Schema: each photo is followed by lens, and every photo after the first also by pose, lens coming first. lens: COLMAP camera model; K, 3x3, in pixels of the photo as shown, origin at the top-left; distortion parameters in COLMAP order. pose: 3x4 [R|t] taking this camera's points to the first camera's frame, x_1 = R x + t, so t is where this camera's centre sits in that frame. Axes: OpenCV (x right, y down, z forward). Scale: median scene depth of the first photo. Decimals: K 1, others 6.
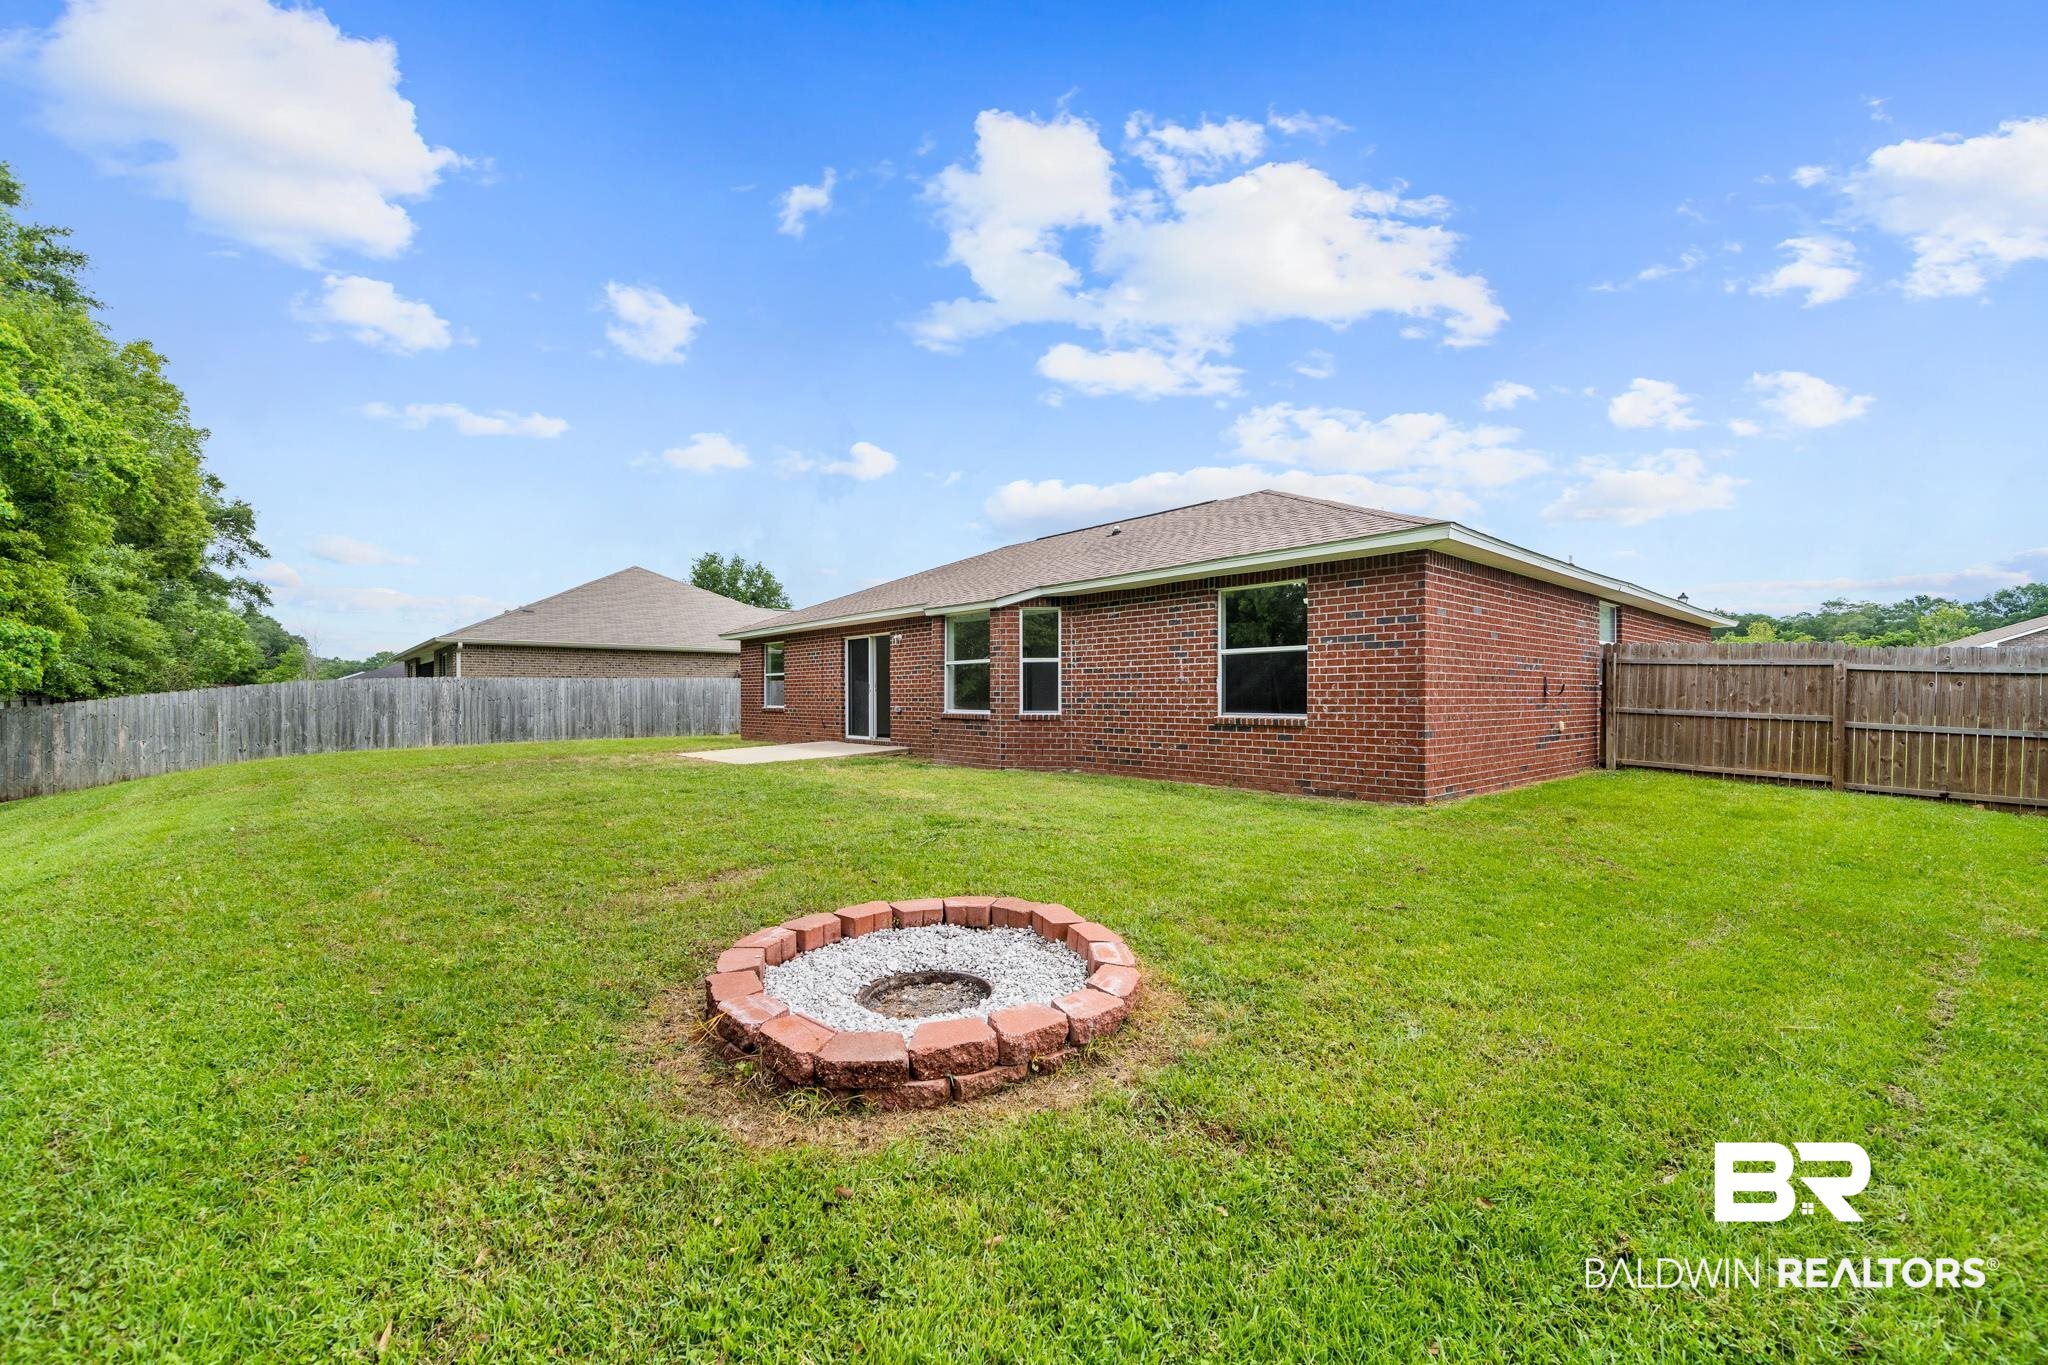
lens RADIAL K [[829.0, 0, 1024.3], [0, 829.0, 699.7], [0, 0, 1]] dist [-0.000712, 0.000053]
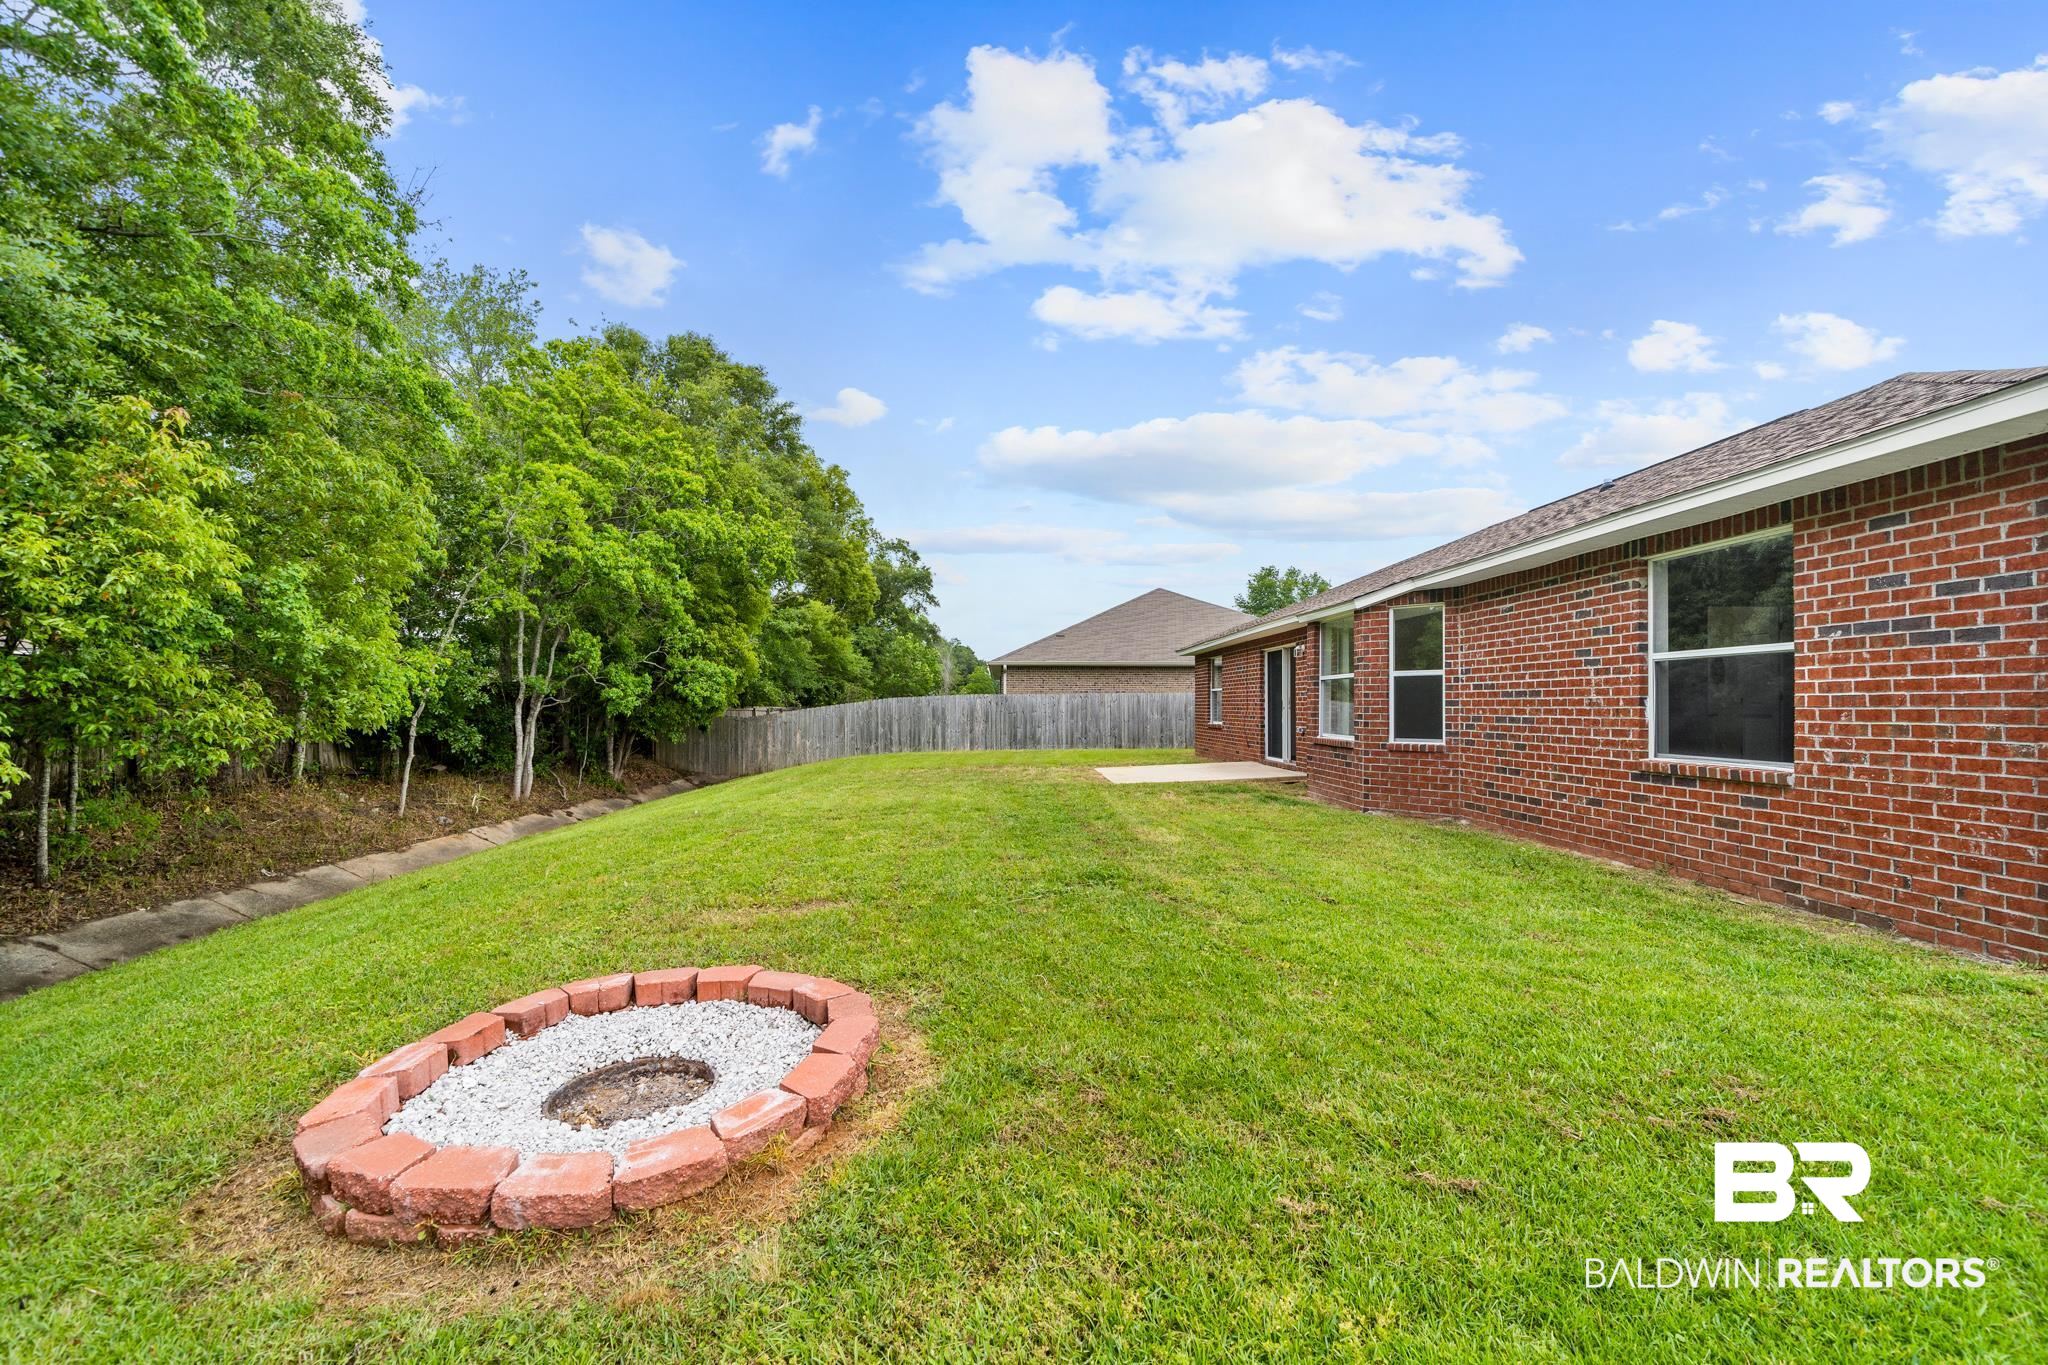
lens RADIAL K [[824.4, 0, 1020.2], [0, 824.4, 689.2], [0, 0, 1]] dist [-0.003167, 0.000328]
pose [[0.768957, -0.010246, -0.639218, 0.295294], [-0.005021, 0.999744, -0.022065, -0.018484], [0.639280, 0.020176, 0.768709, 0.233897]]
